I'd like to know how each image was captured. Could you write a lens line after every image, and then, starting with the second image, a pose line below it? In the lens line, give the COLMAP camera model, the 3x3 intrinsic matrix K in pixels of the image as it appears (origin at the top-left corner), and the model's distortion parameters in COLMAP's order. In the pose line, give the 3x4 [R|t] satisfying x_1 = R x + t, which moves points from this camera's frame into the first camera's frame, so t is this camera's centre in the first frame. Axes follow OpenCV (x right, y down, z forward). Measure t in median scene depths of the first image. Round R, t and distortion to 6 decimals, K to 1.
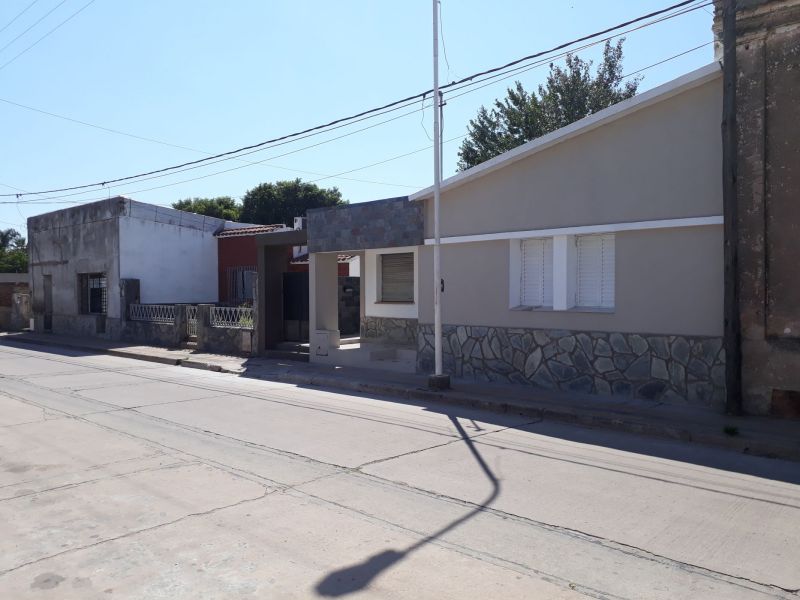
lens RADIAL K [[633.8, 0, 400.0], [0, 633.8, 300.0], [0, 0, 1]] dist [0.142352, -0.279958]
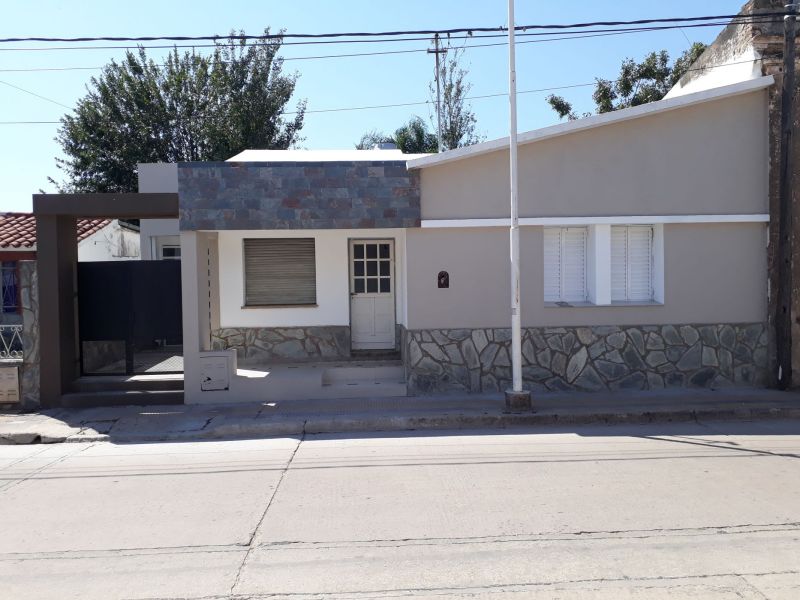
lens RADIAL K [[633.8, 0, 400.0], [0, 633.8, 300.0], [0, 0, 1]] dist [0.142352, -0.279958]
pose [[0.693656, -0.020853, 0.720004, -0.620024], [0.026987, 0.999631, 0.002953, -0.001809], [-0.719801, 0.017382, 0.693963, 0.559661]]
